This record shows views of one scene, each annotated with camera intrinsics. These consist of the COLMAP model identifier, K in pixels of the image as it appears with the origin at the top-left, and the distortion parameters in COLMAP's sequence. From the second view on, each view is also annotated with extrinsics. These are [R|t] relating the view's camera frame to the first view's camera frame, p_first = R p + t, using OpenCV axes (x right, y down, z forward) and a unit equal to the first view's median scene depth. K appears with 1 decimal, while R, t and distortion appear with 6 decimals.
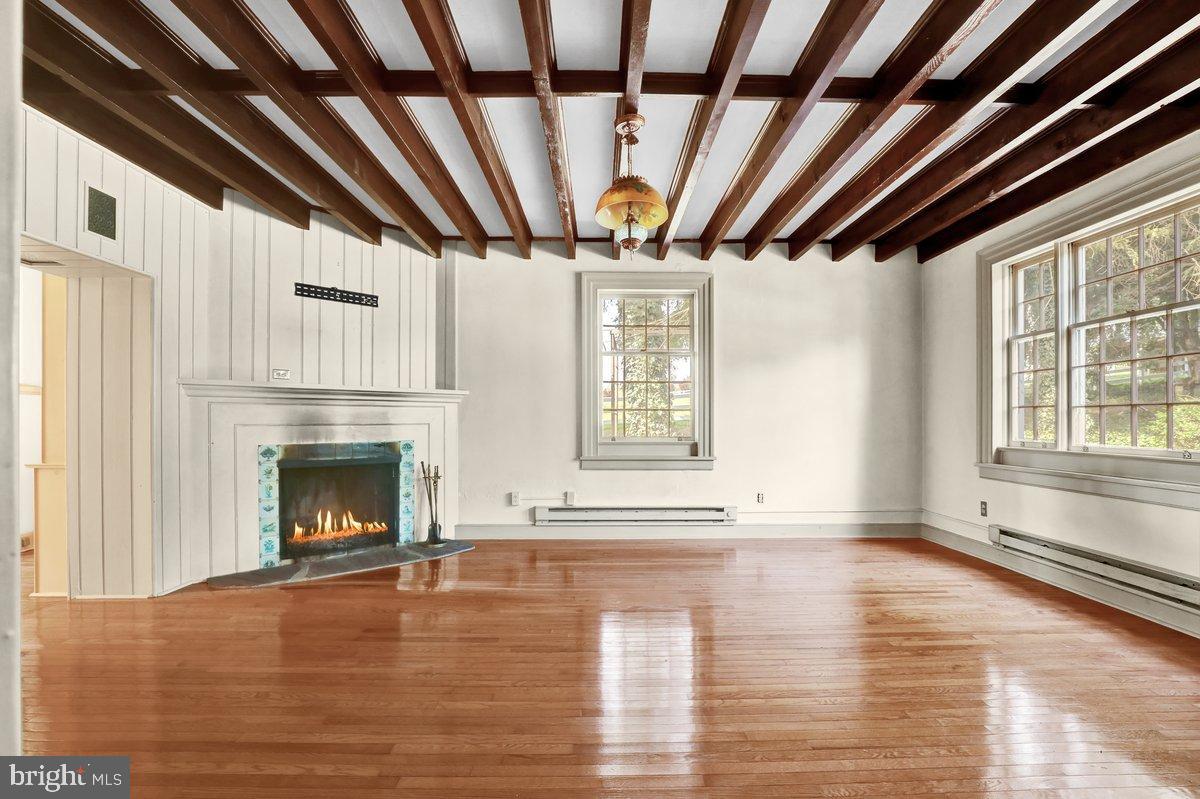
lens RADIAL K [[559.0, 0, 576.3], [0, 559.0, 420.0], [0, 0, 1]] dist [-0.018484, -0.000280]
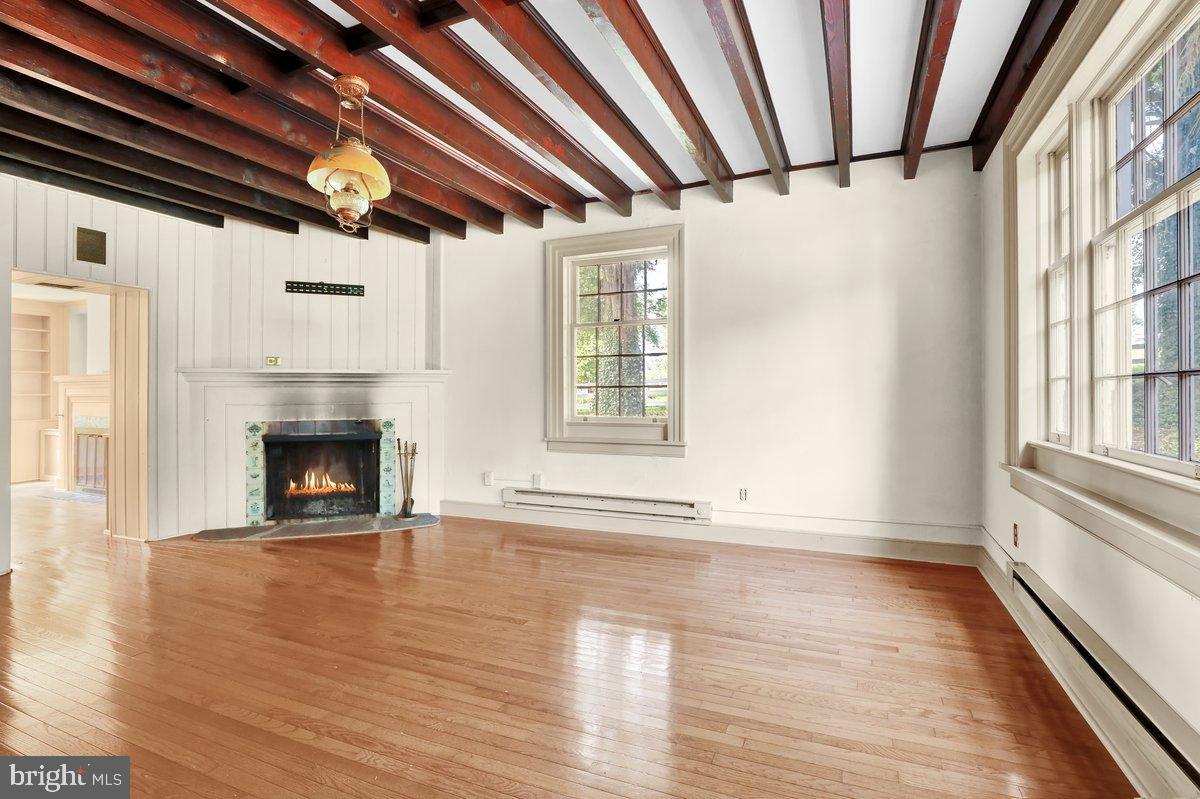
lens RADIAL K [[559.0, 0, 592.2], [0, 559.0, 392.0], [0, 0, 1]] dist [-0.018484, -0.000280]
pose [[0.913745, -0.007703, -0.406215, 0.509345], [0.007128, 0.999970, -0.002928, -0.008417], [0.406225, -0.000220, 0.913773, 0.190920]]
